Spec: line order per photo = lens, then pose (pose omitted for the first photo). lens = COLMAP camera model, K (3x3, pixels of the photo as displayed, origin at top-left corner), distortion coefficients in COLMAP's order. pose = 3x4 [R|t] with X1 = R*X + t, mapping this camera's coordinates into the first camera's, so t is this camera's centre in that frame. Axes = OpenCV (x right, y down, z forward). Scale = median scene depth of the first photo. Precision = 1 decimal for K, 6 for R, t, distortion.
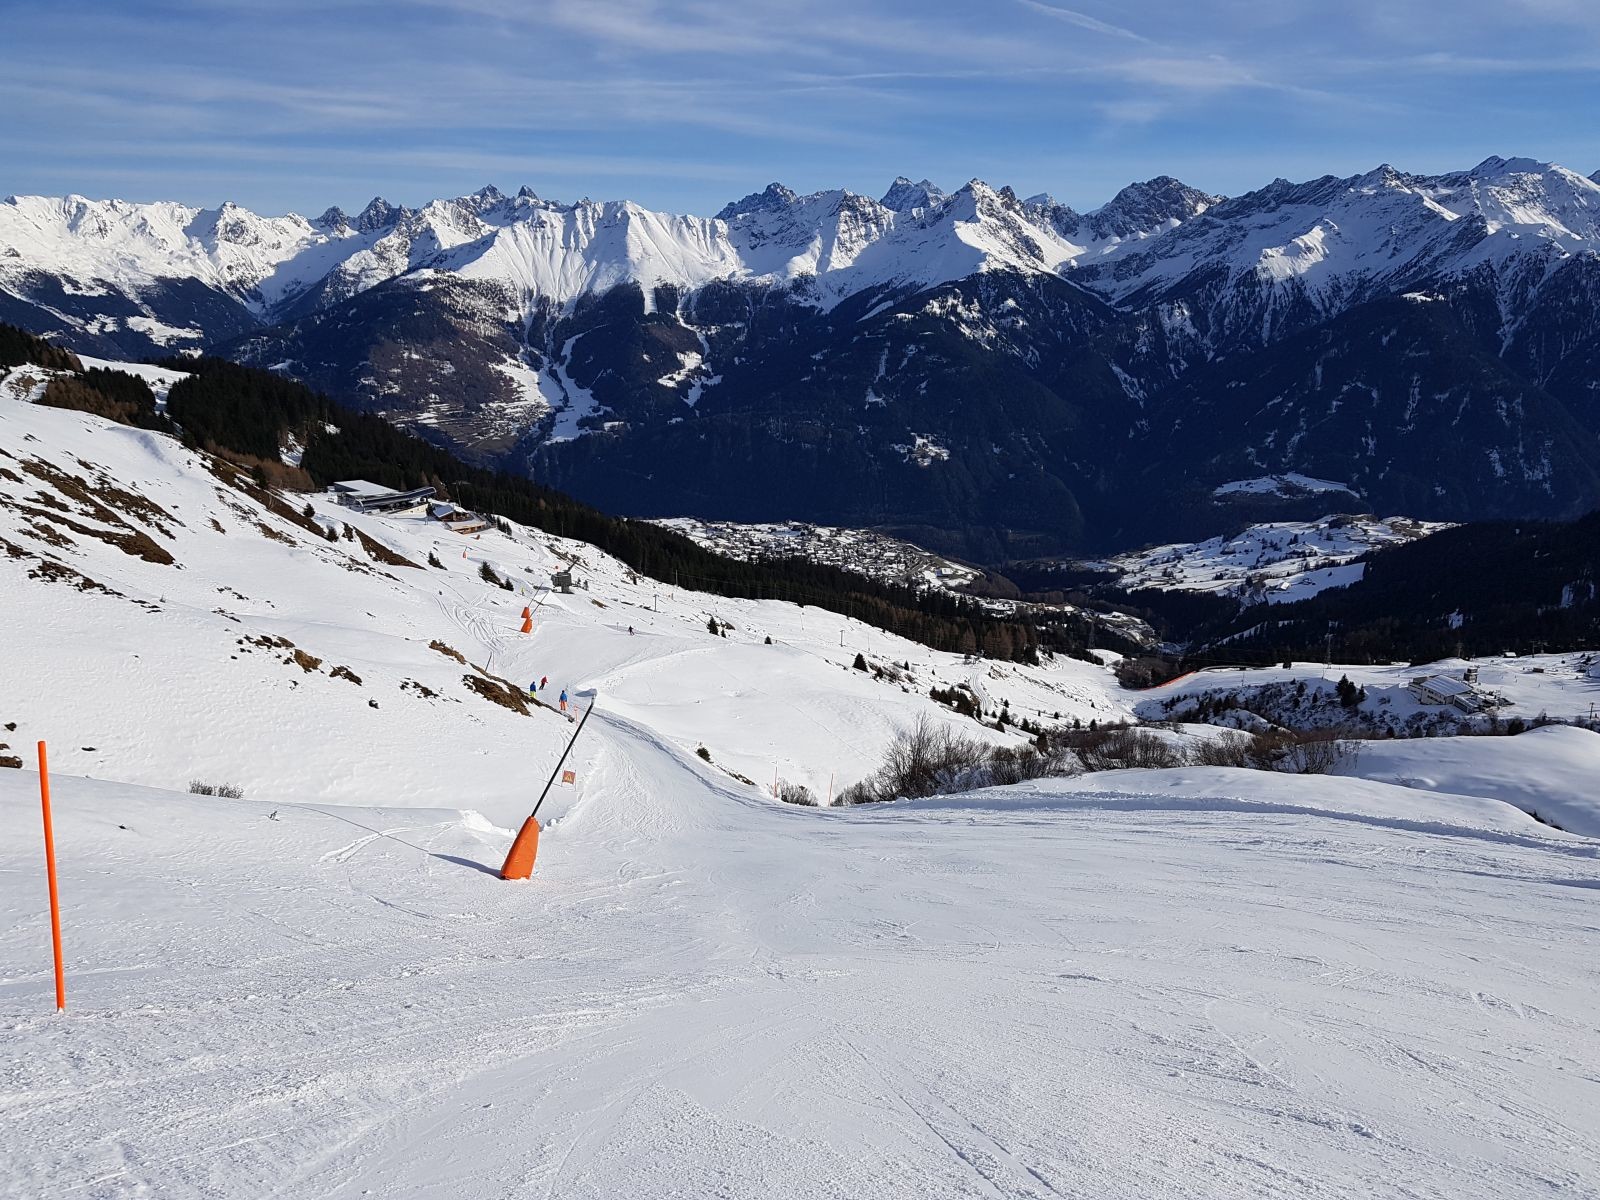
lens RADIAL K [[1230.1, 0, 814.7], [0, 1230.1, 612.4], [0, 0, 1]] dist [0.093321, -0.150864]
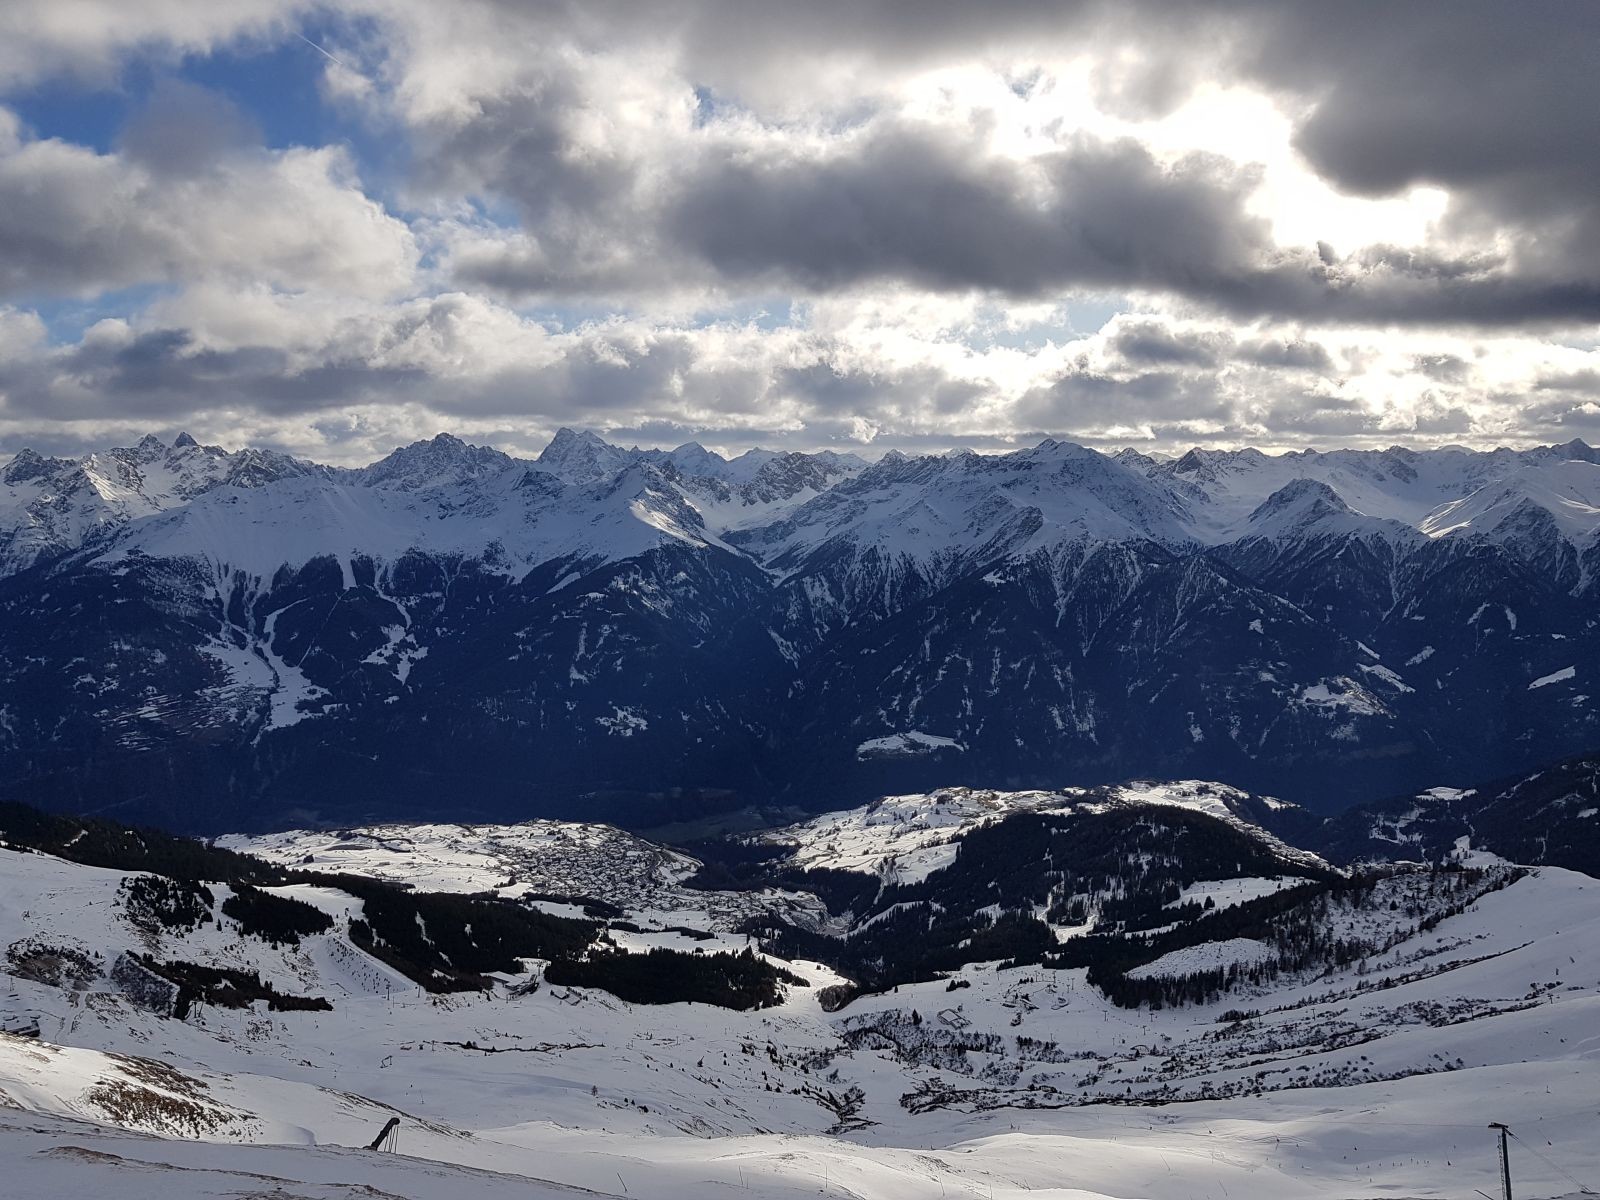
lens RADIAL K [[1230.1, 0, 795.7], [0, 1230.1, 601.3], [0, 0, 1]] dist [0.093321, -0.150864]
pose [[0.965865, -0.026163, 0.257722, -0.041559], [0.068384, 0.985346, -0.156256, -0.037785], [-0.249857, 0.168546, 0.953501, -0.144450]]
